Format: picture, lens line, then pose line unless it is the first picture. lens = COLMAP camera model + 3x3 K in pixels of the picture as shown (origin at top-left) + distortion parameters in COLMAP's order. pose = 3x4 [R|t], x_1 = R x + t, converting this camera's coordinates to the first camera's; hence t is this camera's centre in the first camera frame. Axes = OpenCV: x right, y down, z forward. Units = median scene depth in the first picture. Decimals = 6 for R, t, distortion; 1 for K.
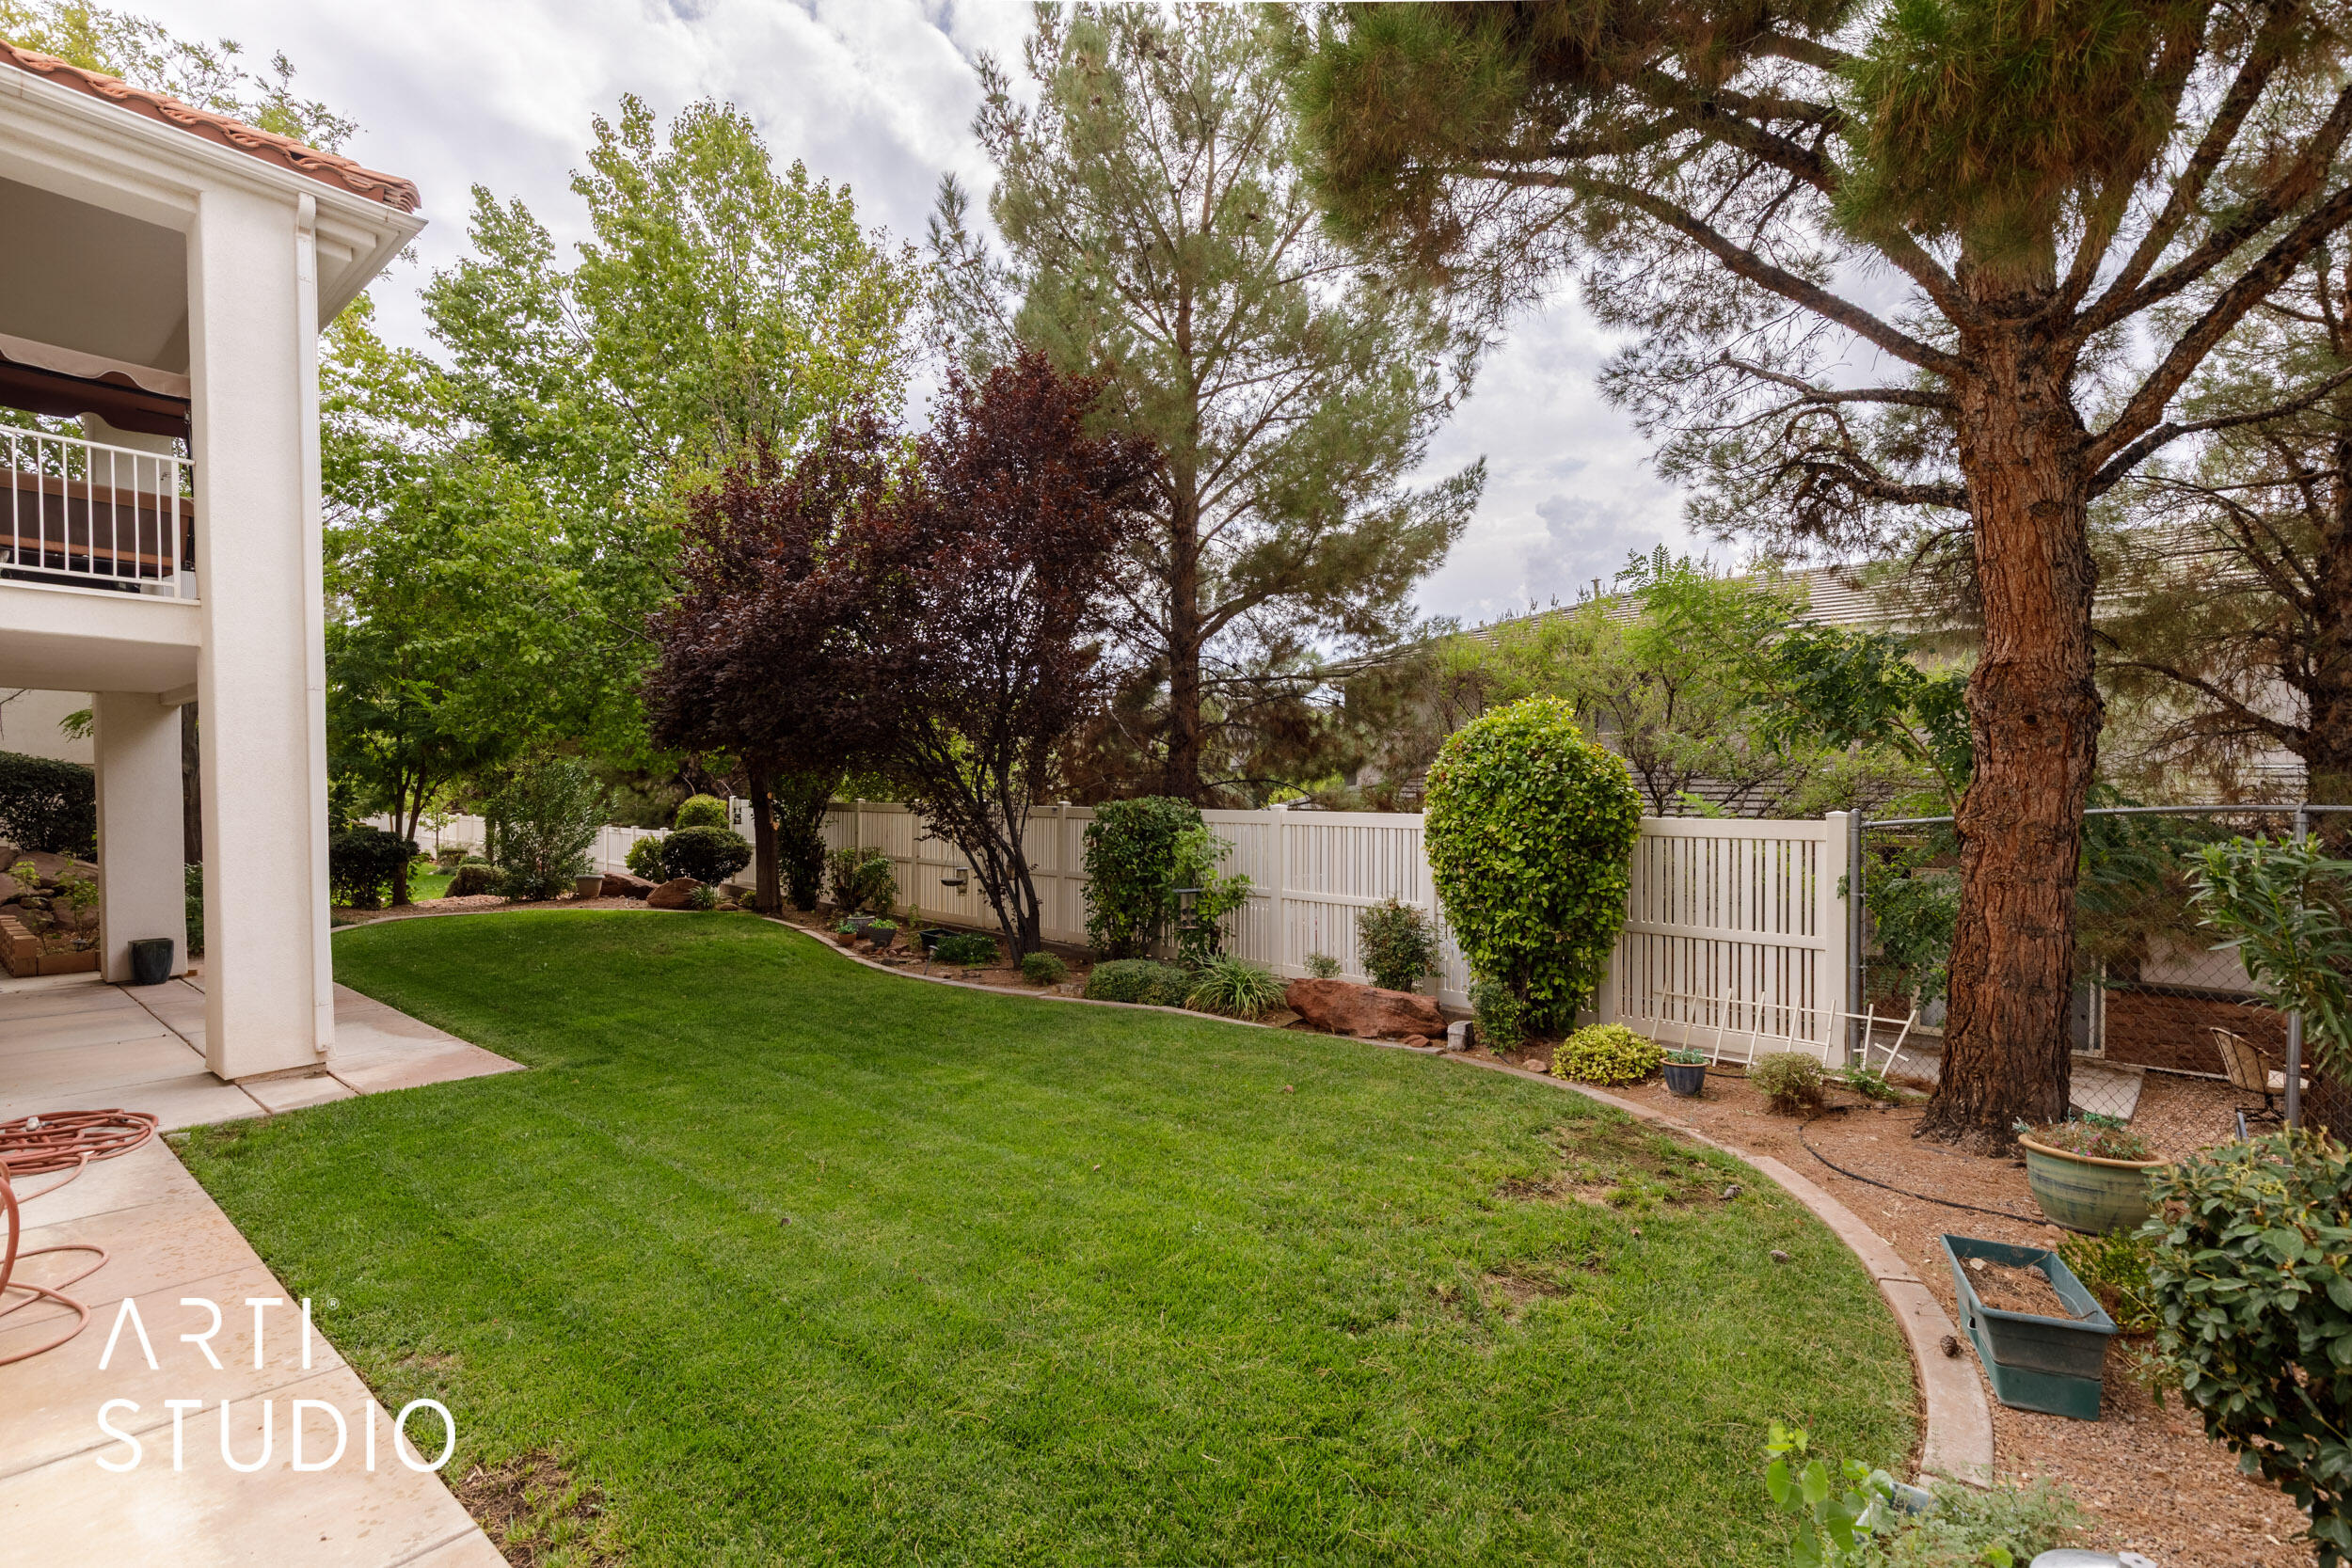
lens RADIAL K [[1059.0, 0, 1189.4], [0, 1059.0, 787.4], [0, 0, 1]] dist [0.000227, -0.000329]
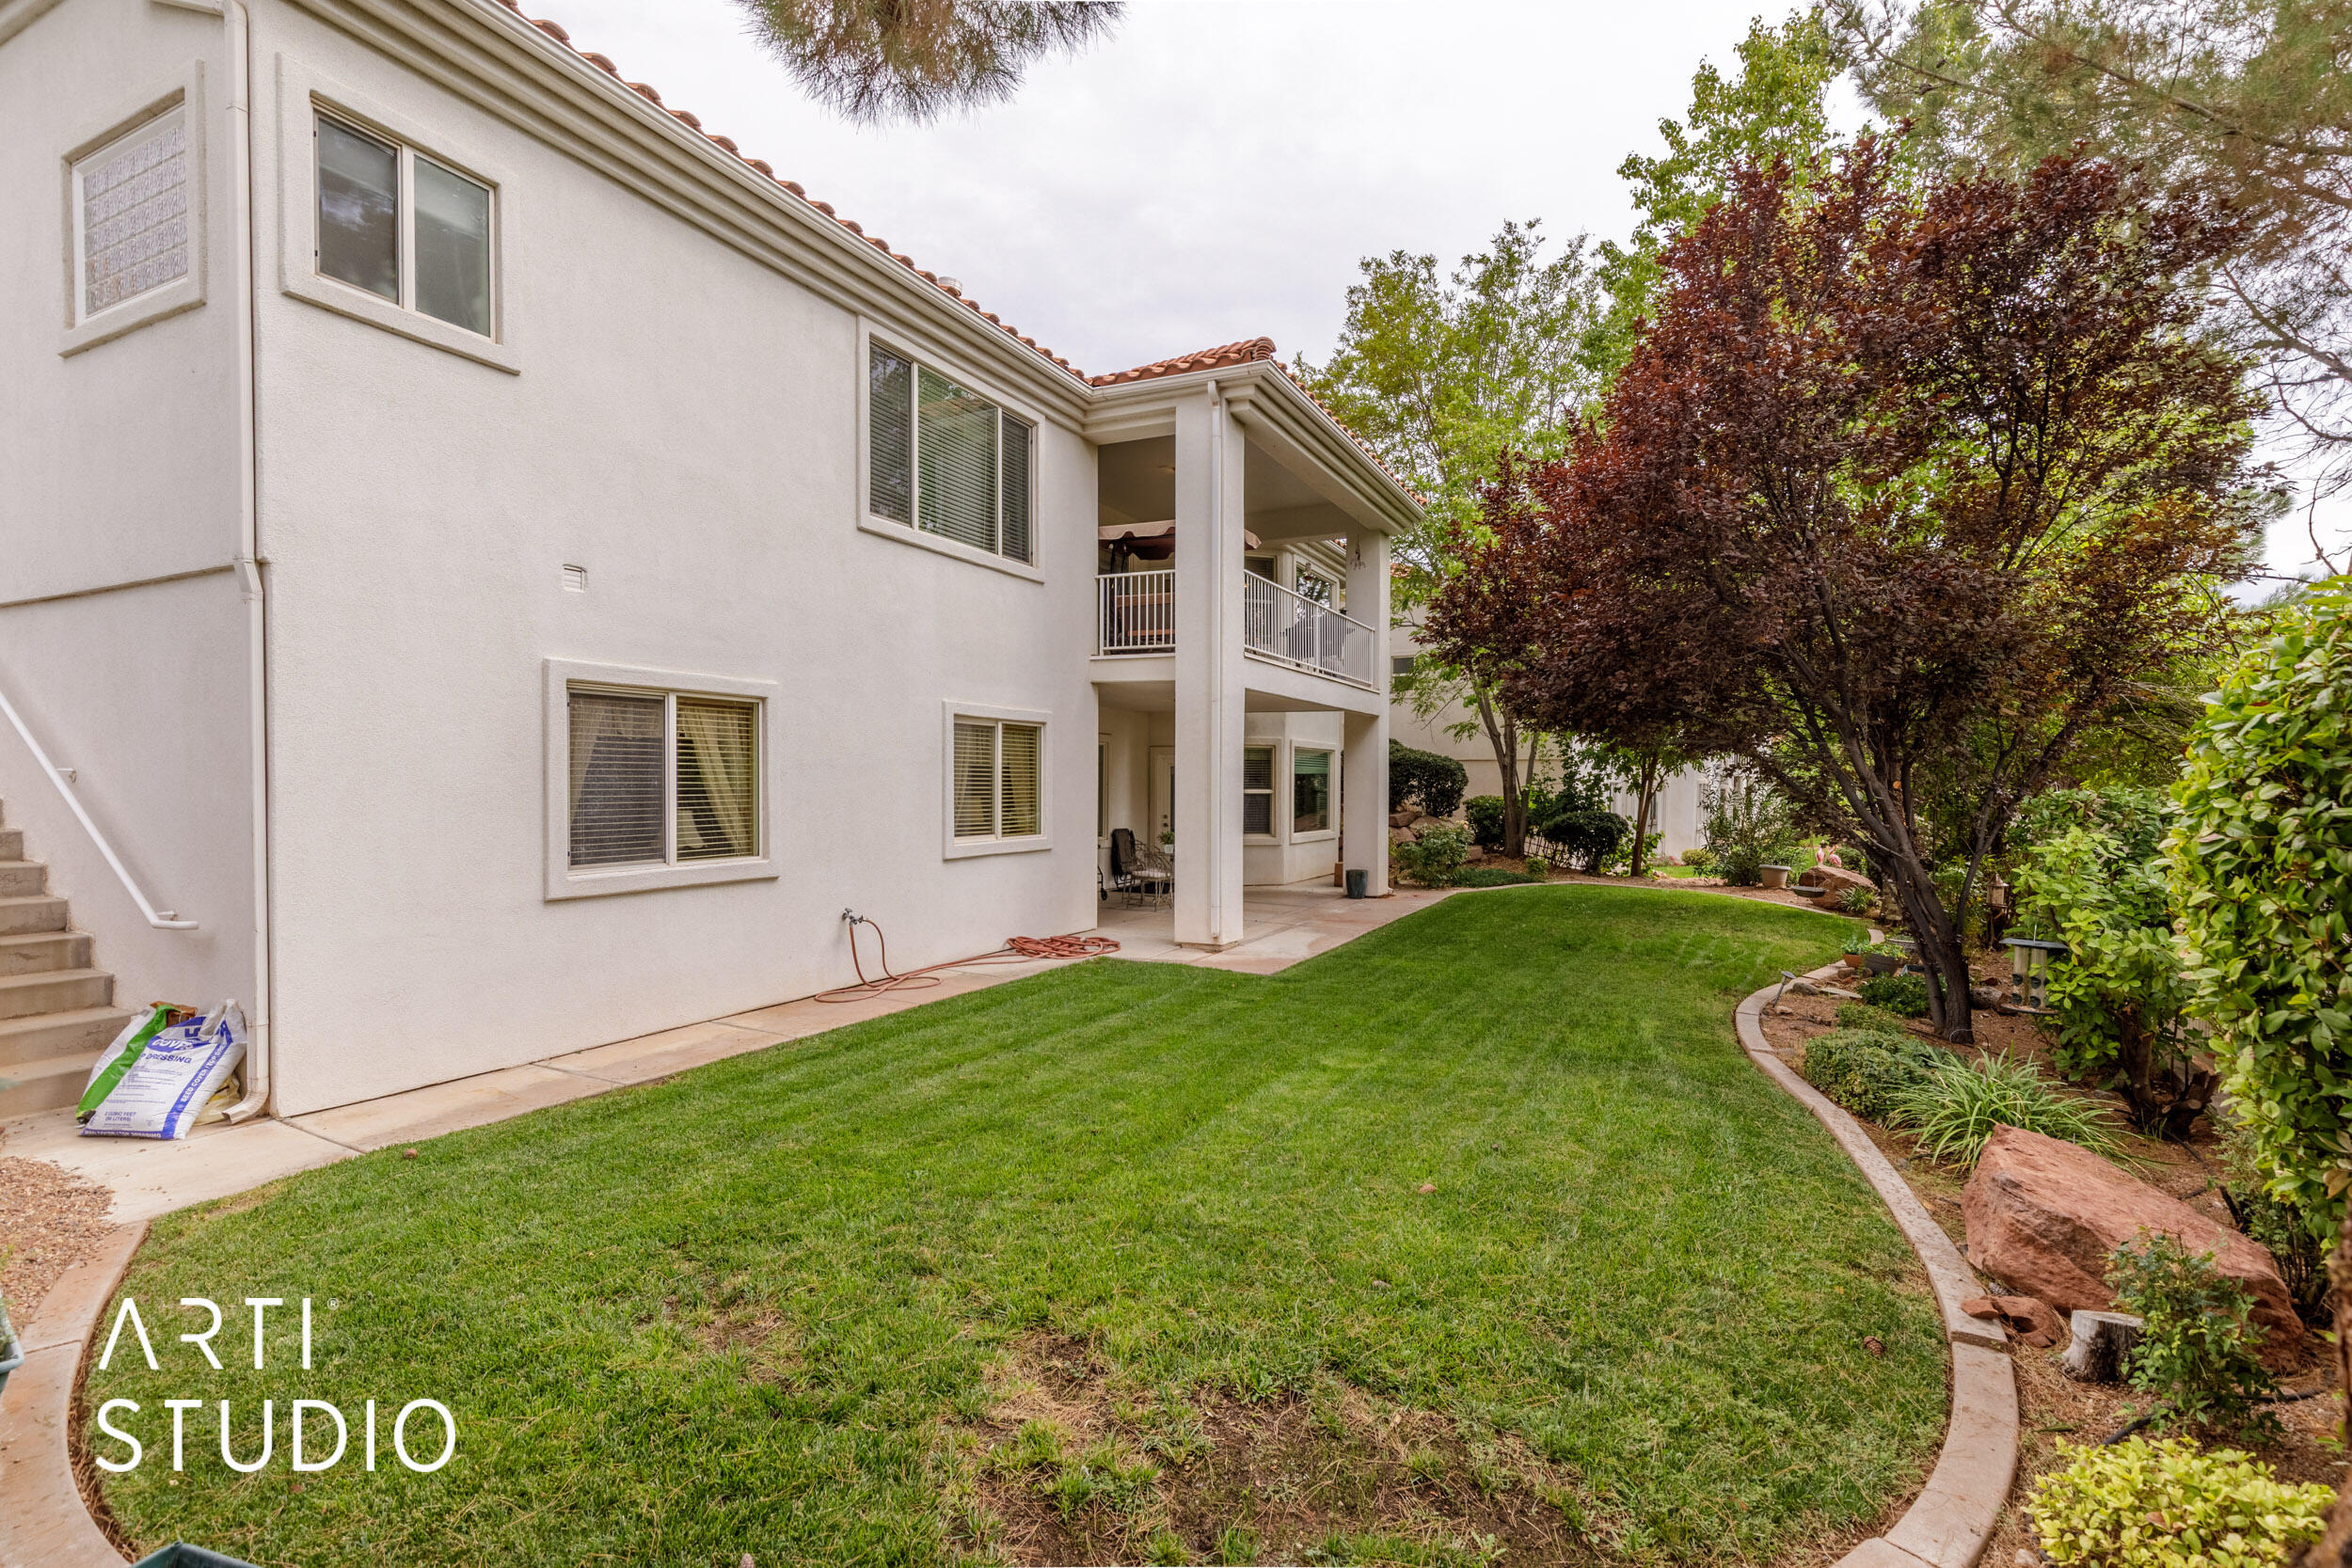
lens RADIAL K [[1059.0, 0, 1189.4], [0, 1059.0, 787.4], [0, 0, 1]] dist [0.000227, -0.000329]
pose [[0.210466, 0.017342, -0.977447, 0.678353], [-0.005485, 0.999848, 0.016558, 0.007937], [0.977586, 0.001876, 0.210529, 0.640855]]
